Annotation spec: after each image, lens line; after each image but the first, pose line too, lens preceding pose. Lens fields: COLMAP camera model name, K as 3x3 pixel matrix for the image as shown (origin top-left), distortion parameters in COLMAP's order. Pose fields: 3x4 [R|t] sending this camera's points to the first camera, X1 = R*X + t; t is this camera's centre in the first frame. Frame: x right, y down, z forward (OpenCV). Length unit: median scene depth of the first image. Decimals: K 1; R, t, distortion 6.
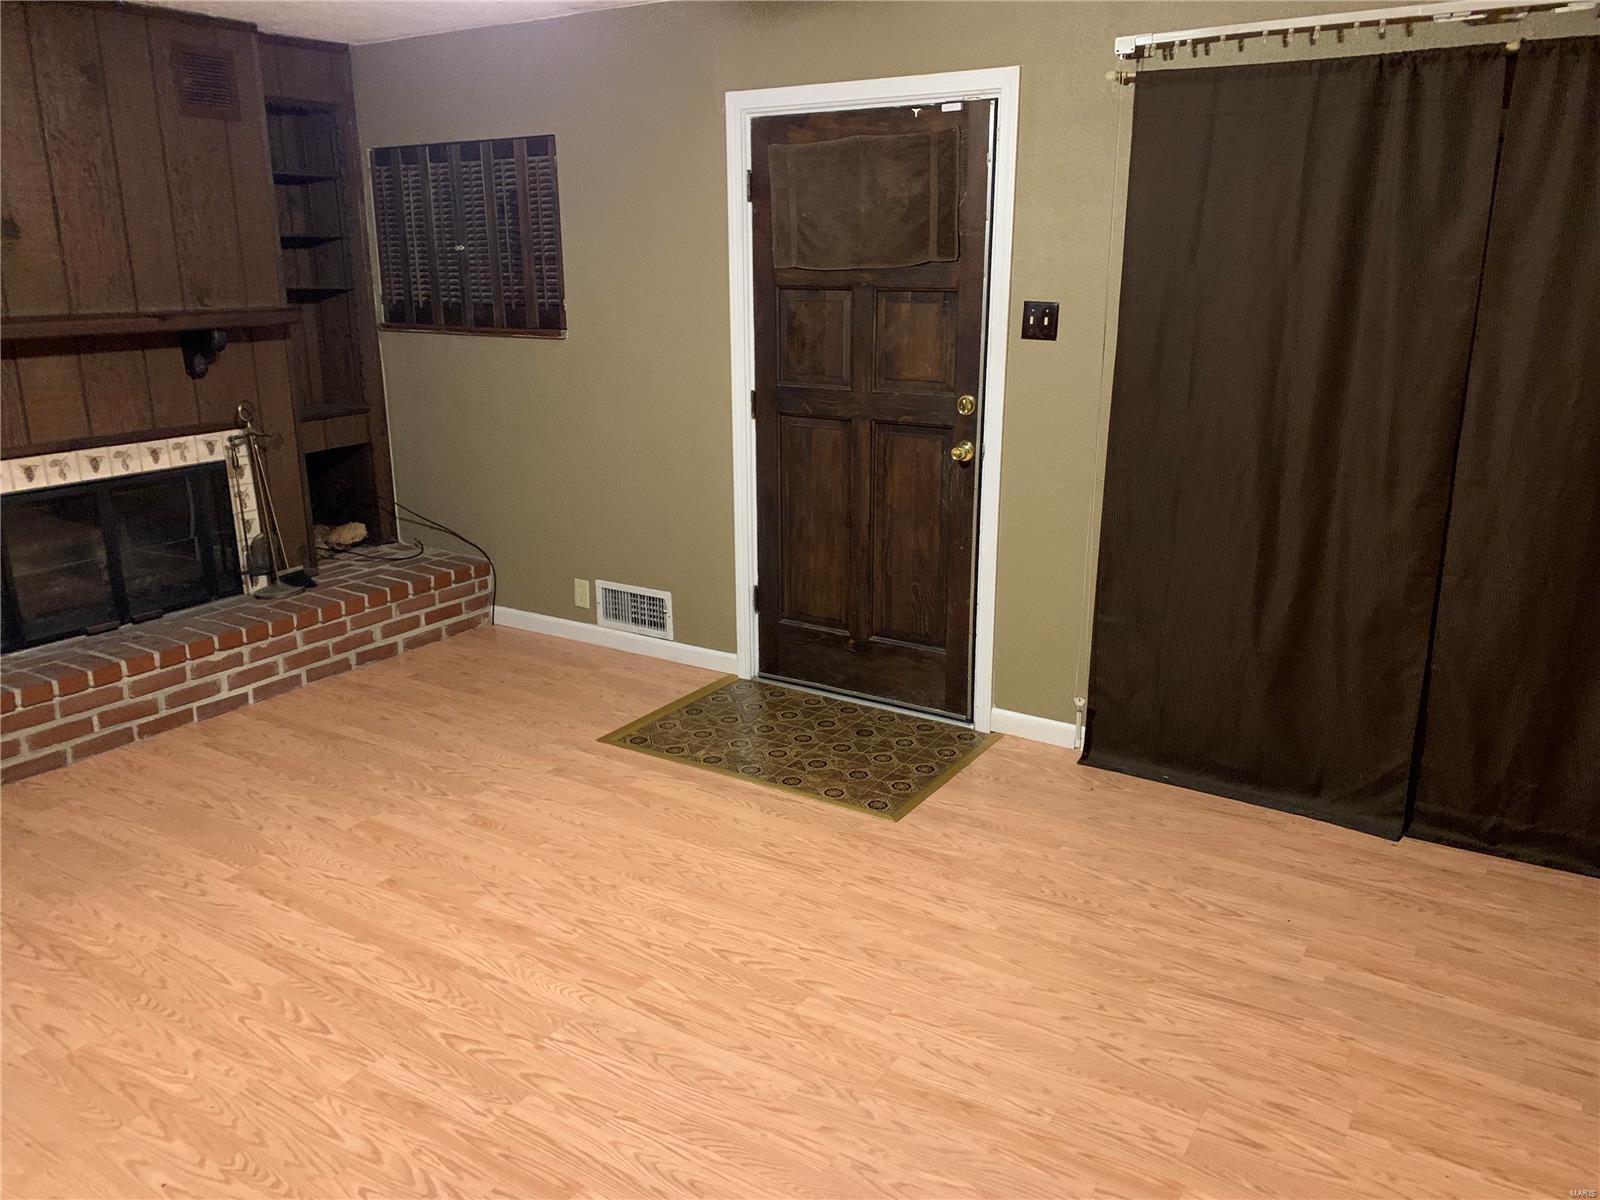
lens RADIAL K [[1219.2, 0, 781.2], [0, 1219.2, 589.2], [0, 0, 1]] dist [0.034052, -0.026229]
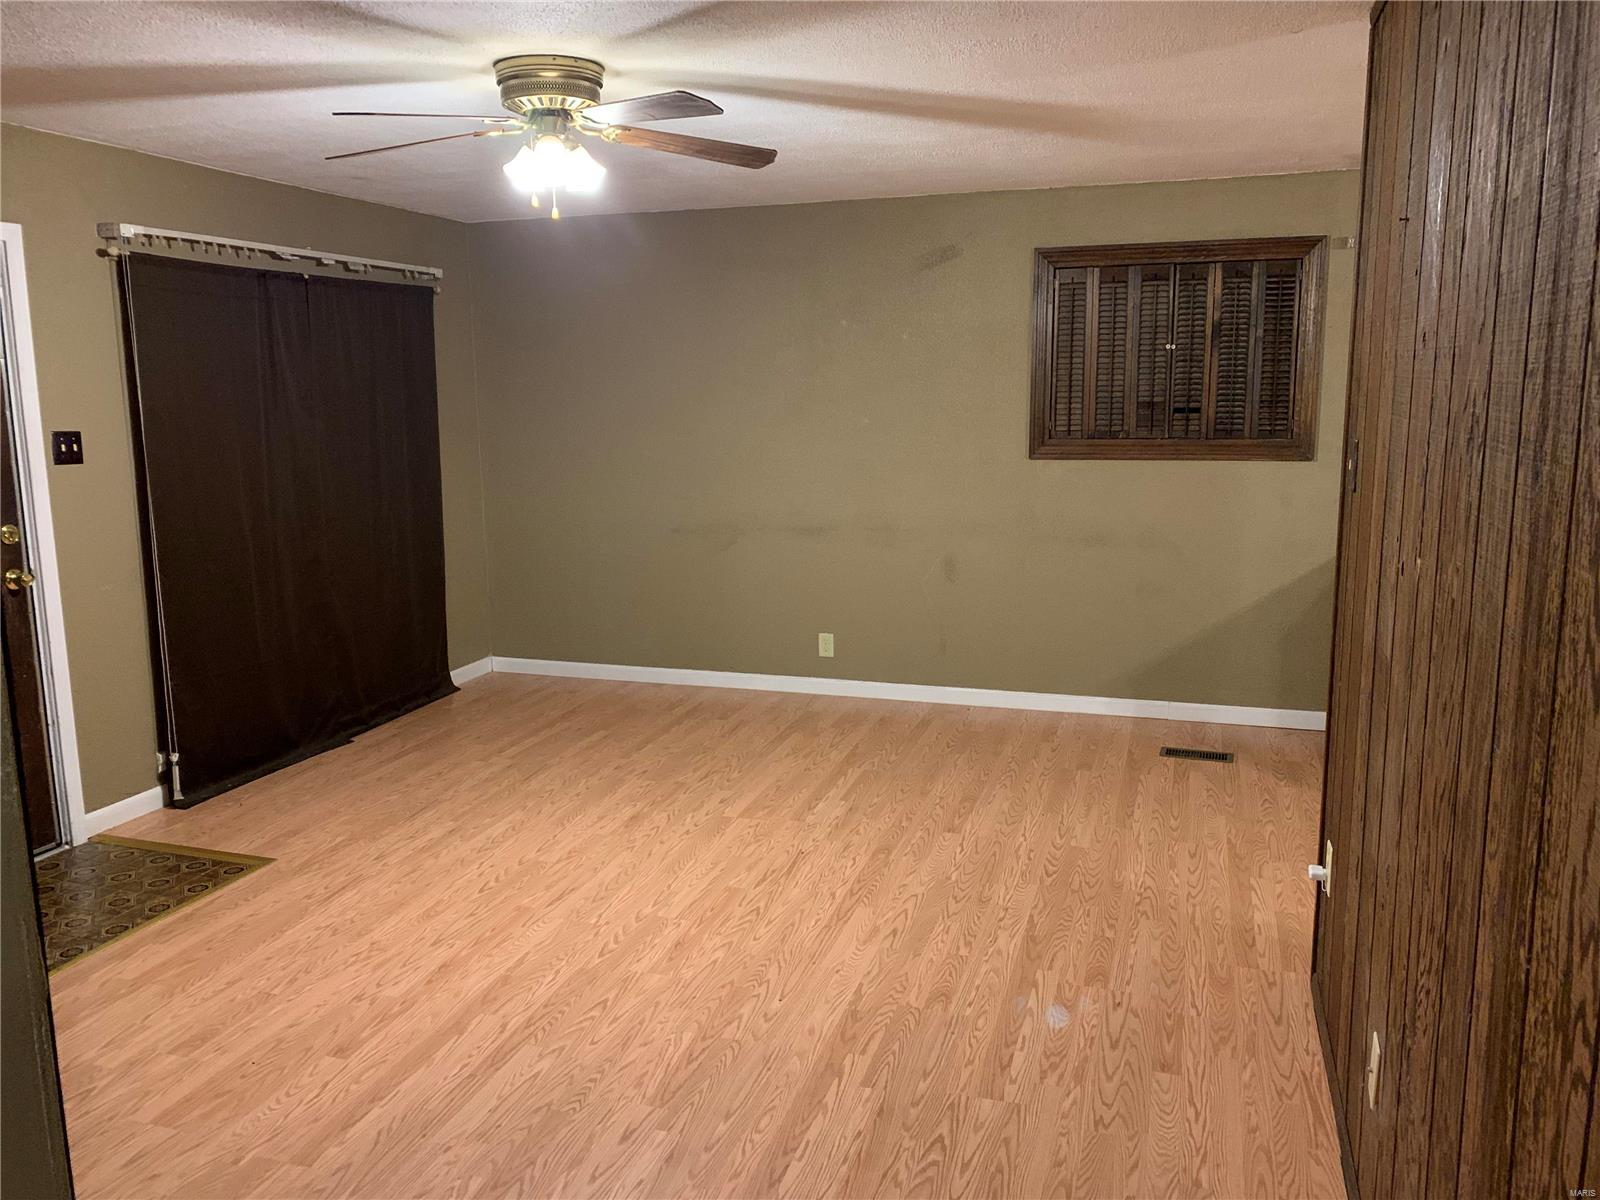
lens RADIAL K [[1219.2, 0, 803.2], [0, 1219.2, 586.7], [0, 0, 1]] dist [0.034052, -0.026229]
pose [[-0.267662, -0.149177, 0.951895, -1.061616], [0.268529, 0.937249, 0.222389, -0.170693], [-0.925338, 0.315136, -0.210807, 0.657434]]
